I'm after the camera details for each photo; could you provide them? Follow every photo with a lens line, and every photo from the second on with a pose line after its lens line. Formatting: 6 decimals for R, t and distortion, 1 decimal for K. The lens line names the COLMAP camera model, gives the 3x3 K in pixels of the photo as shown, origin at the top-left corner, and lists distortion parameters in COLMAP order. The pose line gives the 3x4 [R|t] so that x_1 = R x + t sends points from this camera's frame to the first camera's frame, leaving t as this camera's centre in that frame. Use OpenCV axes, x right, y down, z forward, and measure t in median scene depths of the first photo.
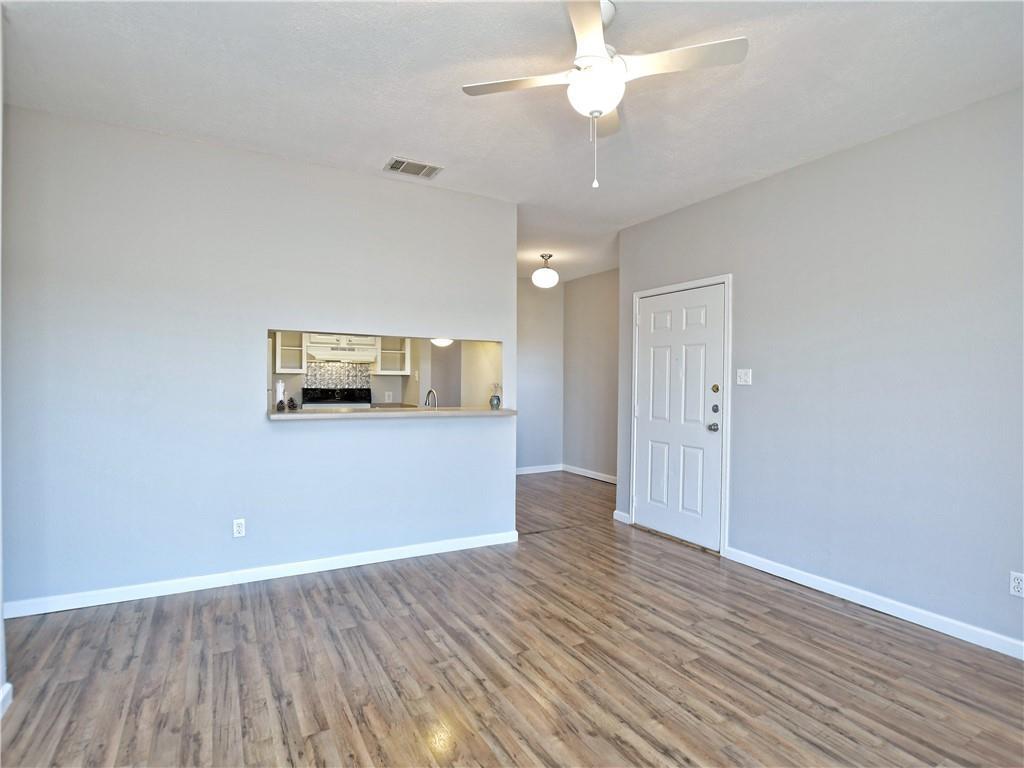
lens RADIAL K [[504.1, 0, 505.4], [0, 504.1, 386.9], [0, 0, 1]] dist [-0.028082, 0.000573]
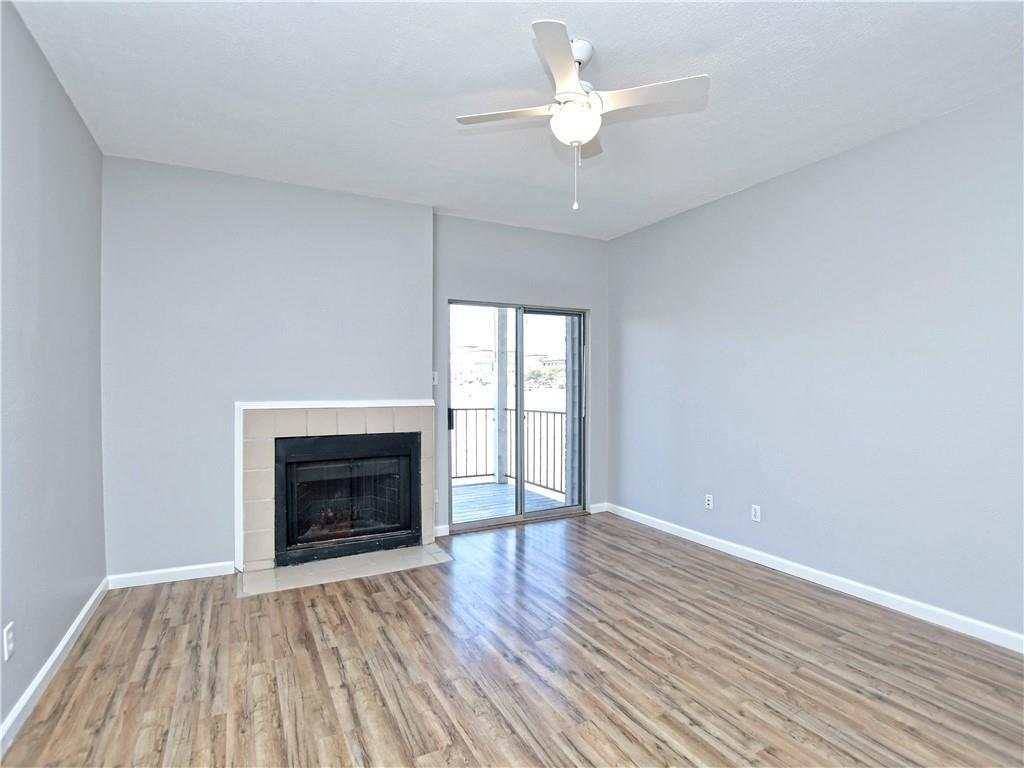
lens RADIAL K [[504.1, 0, 505.4], [0, 504.1, 386.9], [0, 0, 1]] dist [-0.028082, 0.000573]
pose [[-0.999784, -0.009180, 0.018654, 0.292024], [-0.008710, 0.999646, 0.025122, -0.026691], [-0.018878, 0.024954, -0.999510, 1.993337]]
